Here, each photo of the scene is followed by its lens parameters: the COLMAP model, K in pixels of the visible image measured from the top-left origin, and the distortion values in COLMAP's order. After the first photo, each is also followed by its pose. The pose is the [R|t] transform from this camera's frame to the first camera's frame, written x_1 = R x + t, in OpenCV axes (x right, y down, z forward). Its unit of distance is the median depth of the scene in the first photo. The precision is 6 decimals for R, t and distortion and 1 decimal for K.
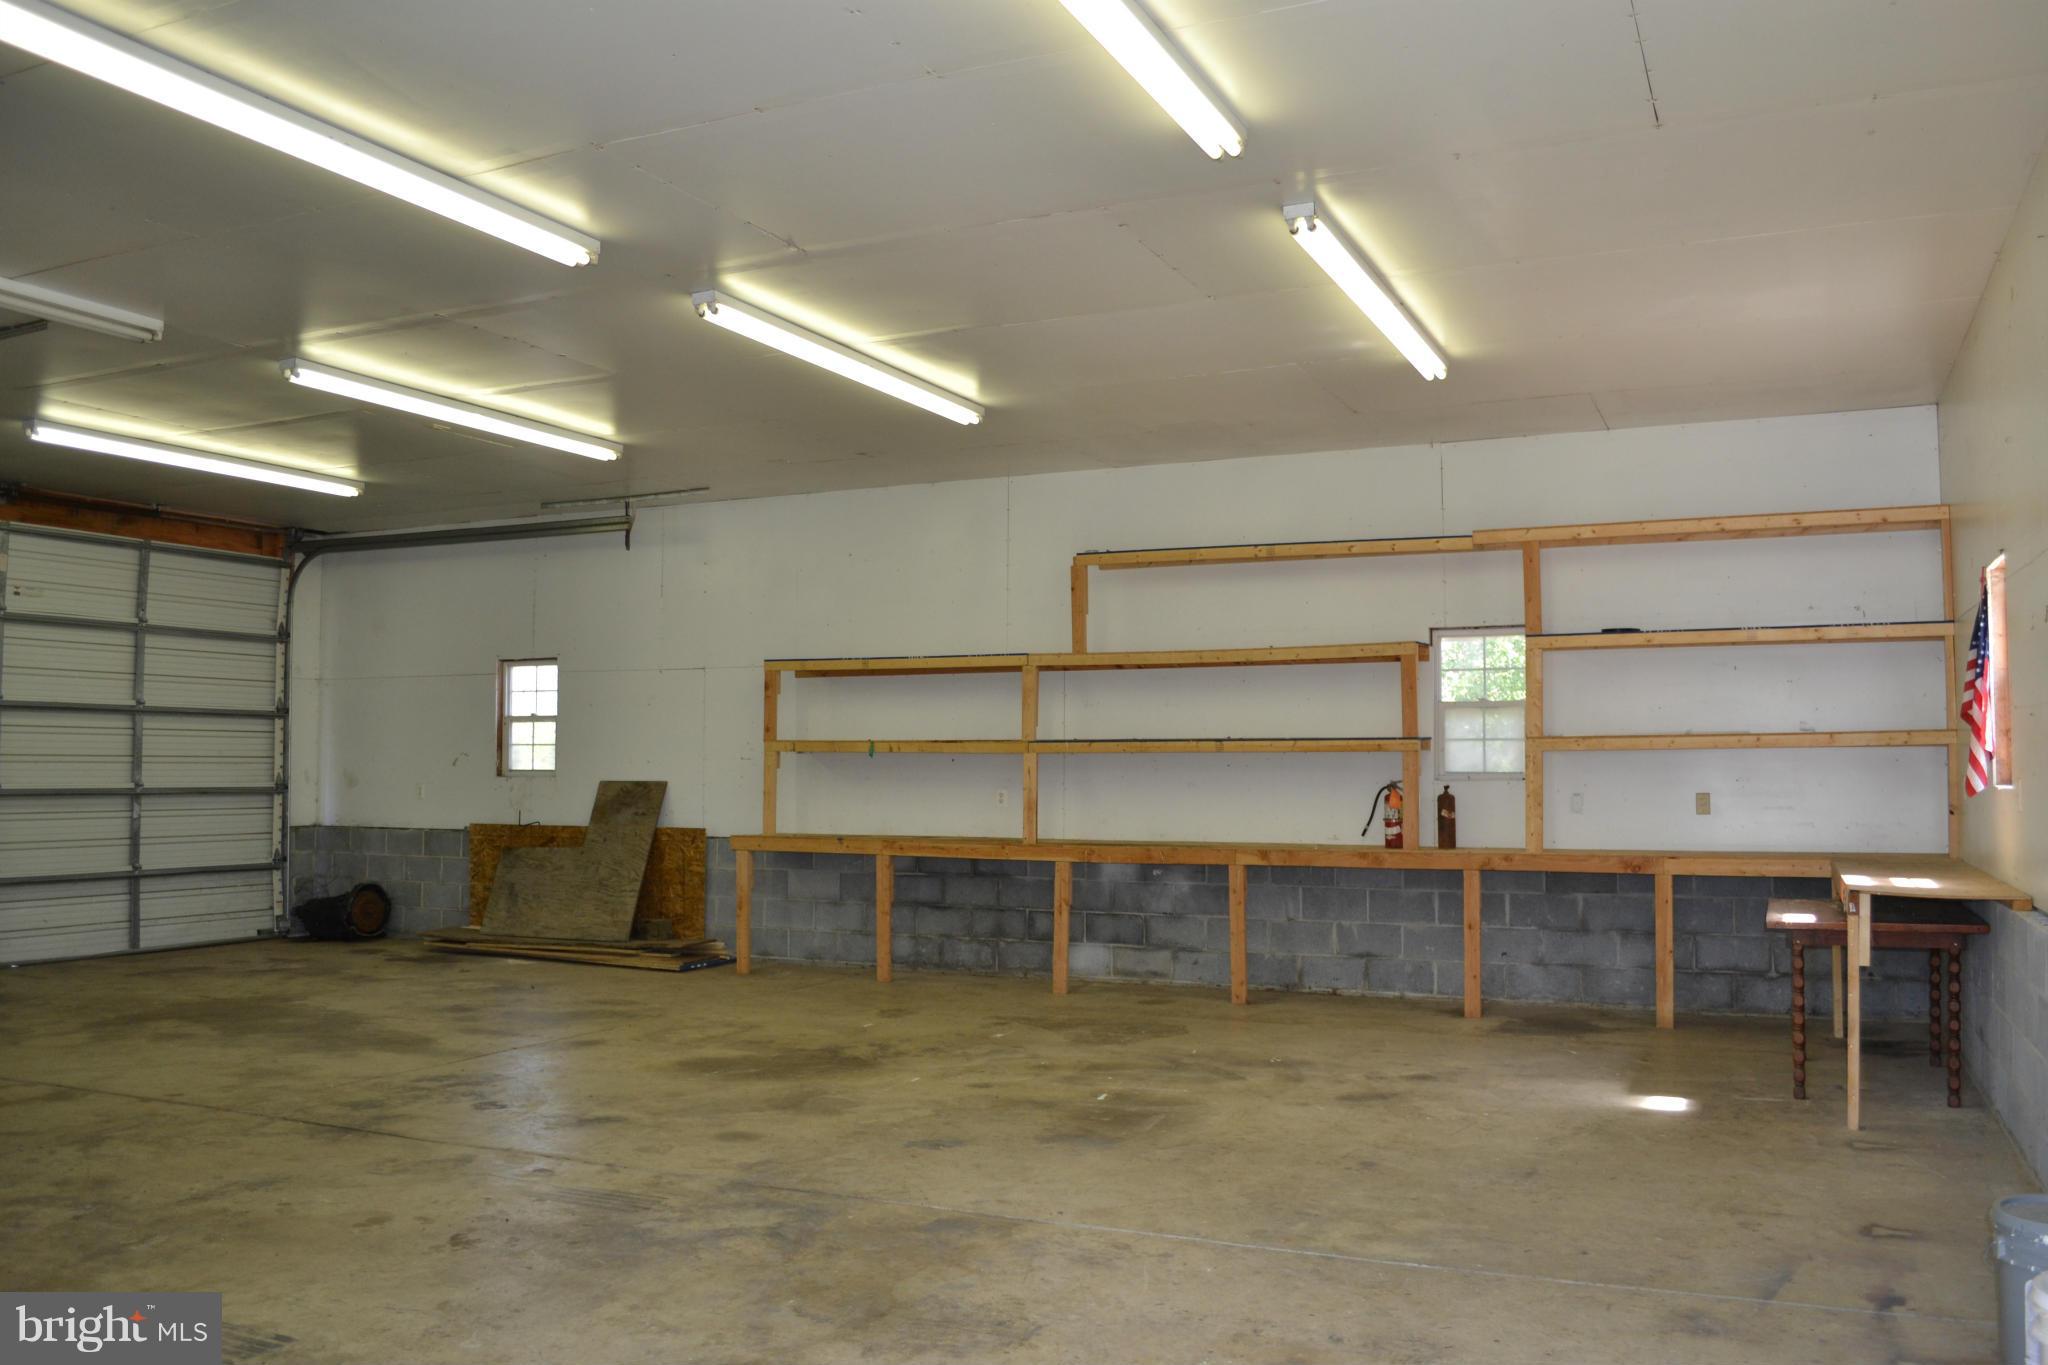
lens RADIAL K [[1628.5, 0, 1024.0], [0, 1628.5, 682.5], [0, 0, 1]] dist [-0.086948, -0.000010]
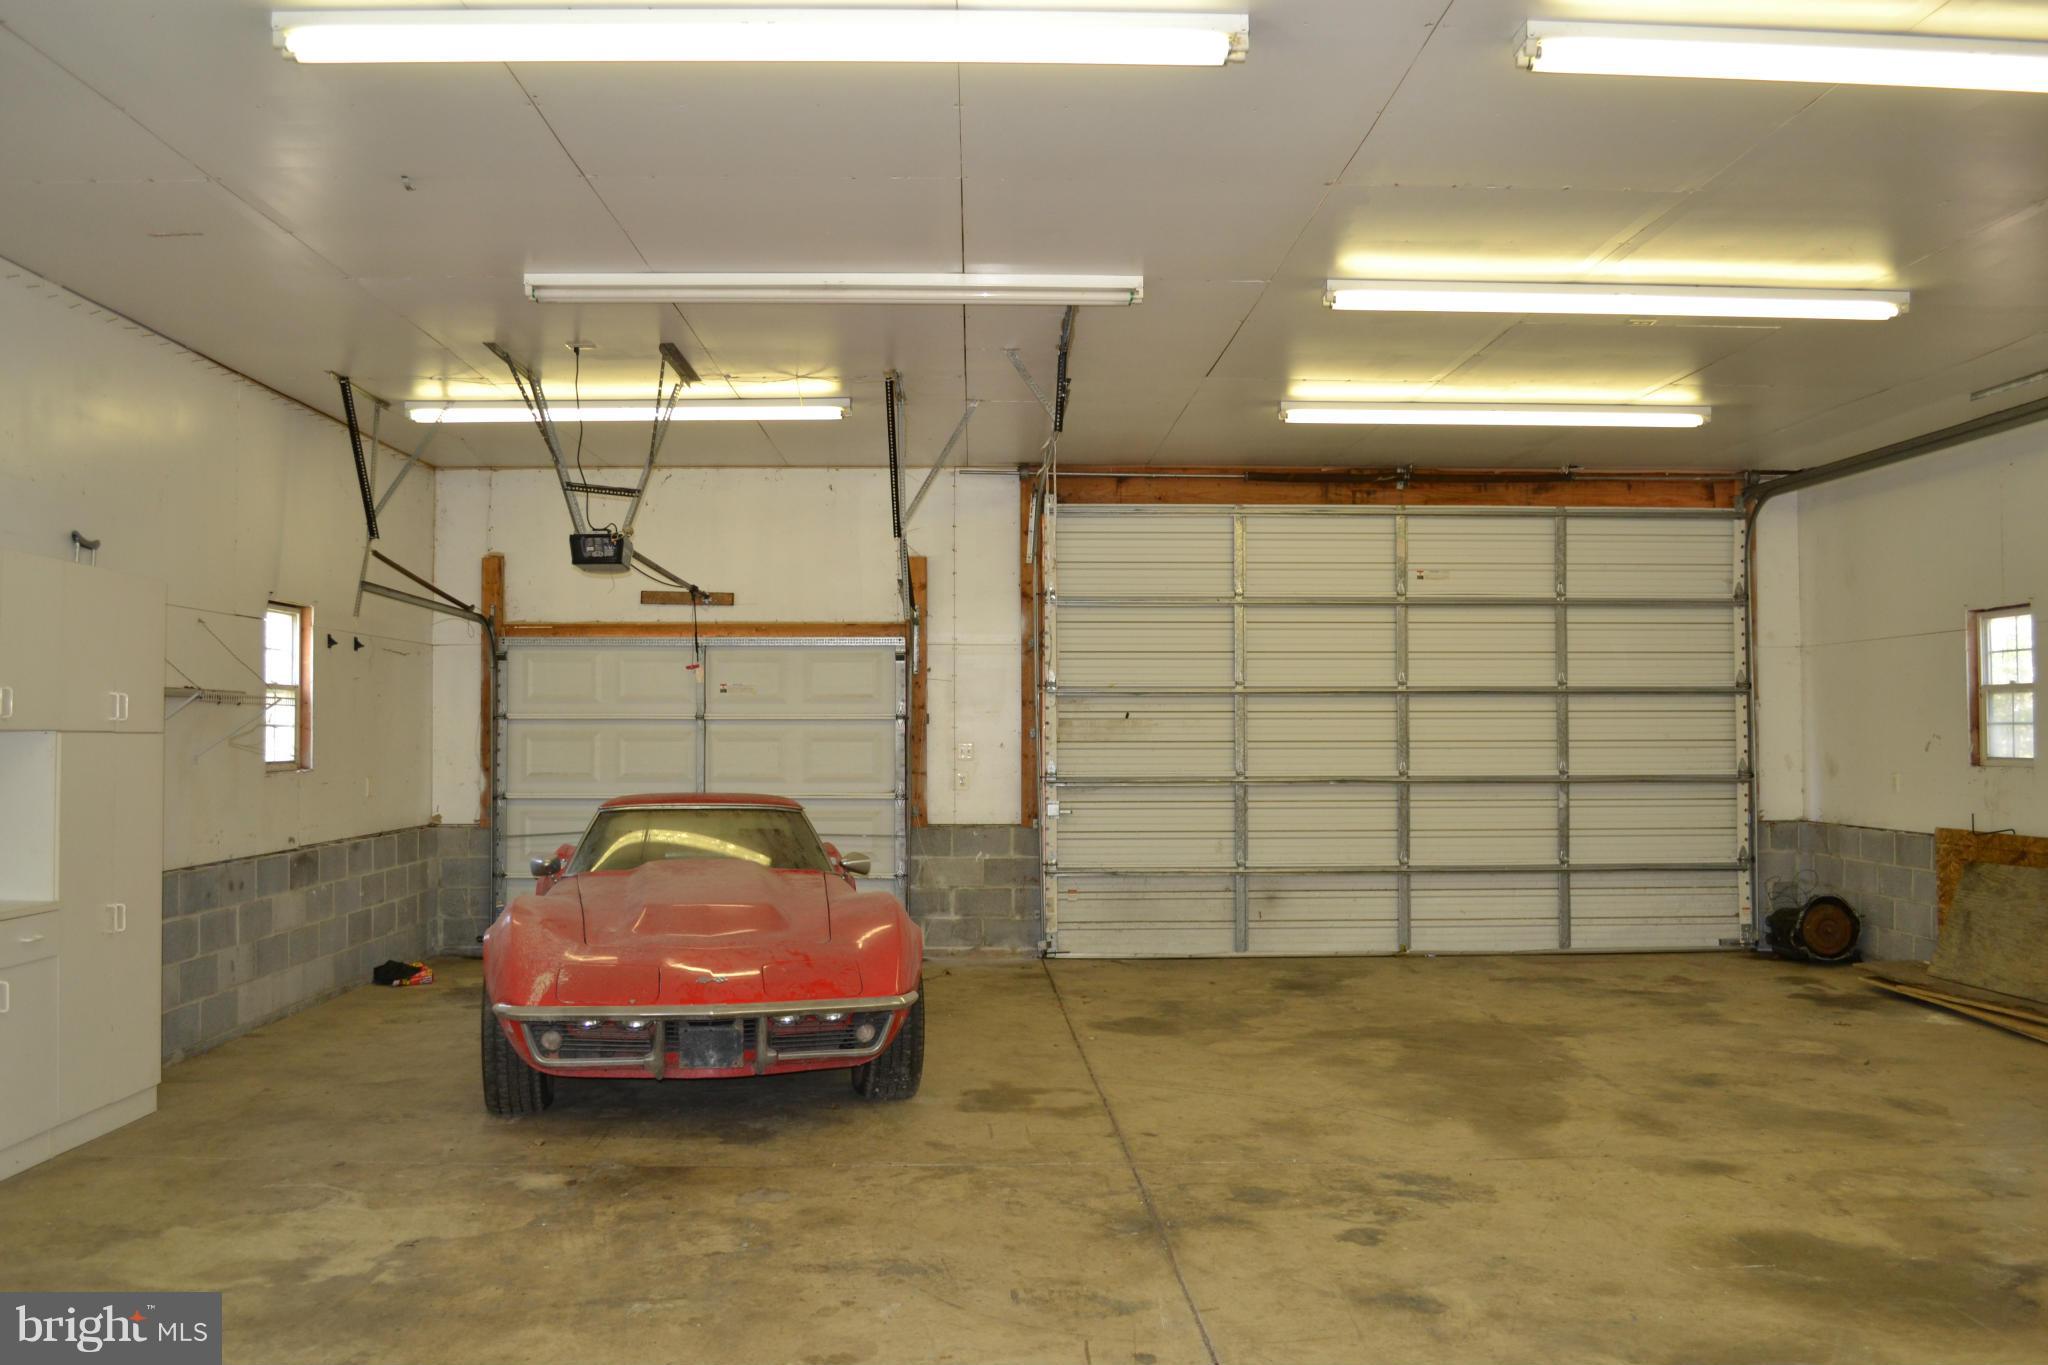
lens RADIAL K [[1628.5, 0, 1024.0], [0, 1628.5, 682.5], [0, 0, 1]] dist [-0.086948, -0.000010]
pose [[0.444087, -0.026777, -0.895584, 0.140907], [0.046195, 0.998908, -0.006960, 0.004235], [0.894792, -0.038281, 0.444839, 0.290562]]
